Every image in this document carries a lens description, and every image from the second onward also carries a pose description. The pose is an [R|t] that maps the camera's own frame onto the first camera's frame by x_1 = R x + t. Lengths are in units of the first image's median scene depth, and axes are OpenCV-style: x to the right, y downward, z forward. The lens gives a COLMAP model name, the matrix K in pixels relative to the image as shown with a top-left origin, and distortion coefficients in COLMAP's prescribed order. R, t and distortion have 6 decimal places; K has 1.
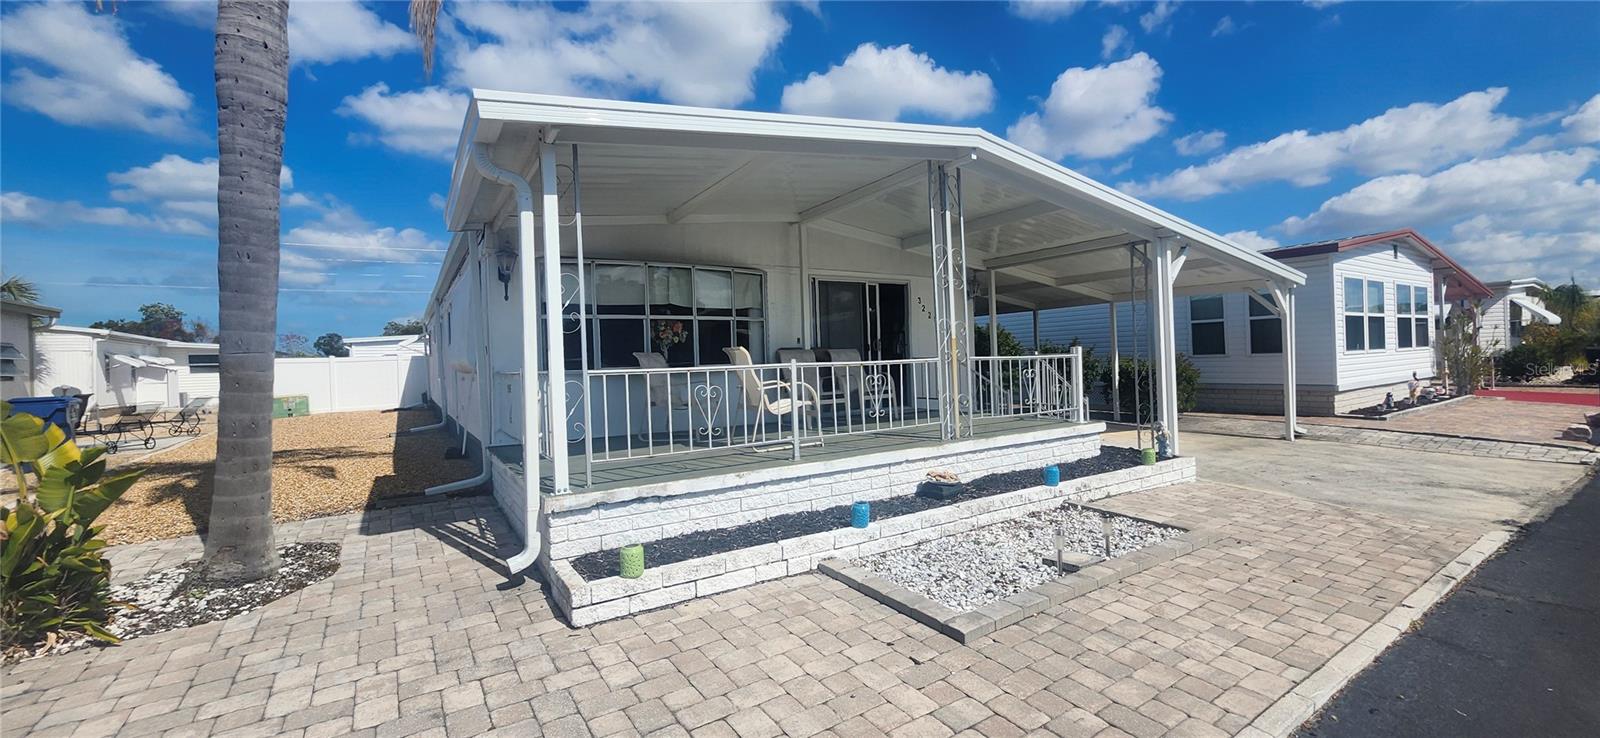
lens RADIAL K [[599.3, 0, 793.3], [0, 599.3, 368.2], [0, 0, 1]] dist [0.013805, -0.002386]
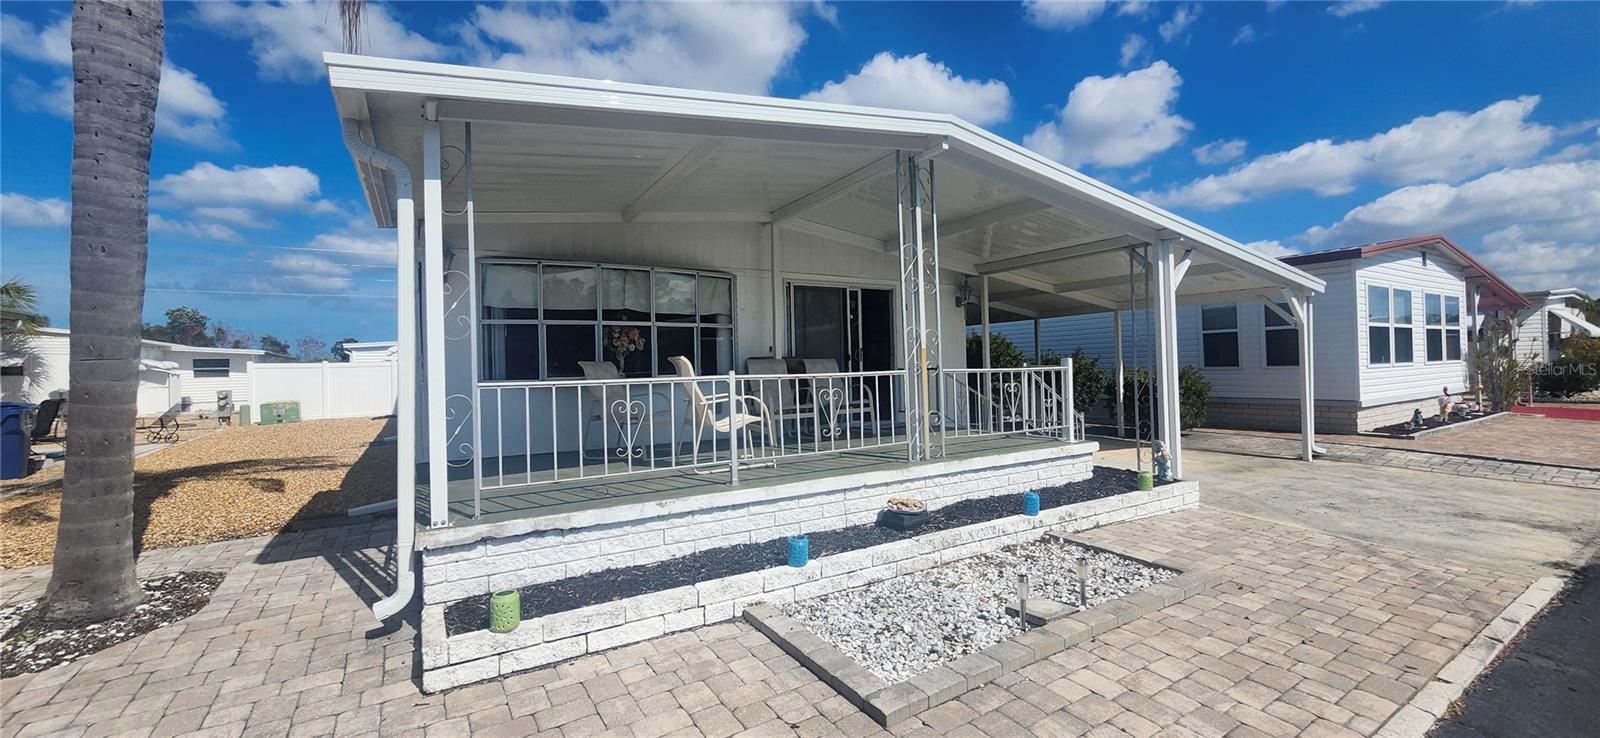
lens RADIAL K [[599.4, 0, 800.0], [0, 599.4, 369.0], [0, 0, 1]] dist [0.014435, -0.000256]
pose [[0.999855, 0.007325, -0.015369, 0.100126], [-0.007508, 0.999901, -0.011892, -0.007050], [0.015281, 0.012006, 0.999811, 0.103246]]
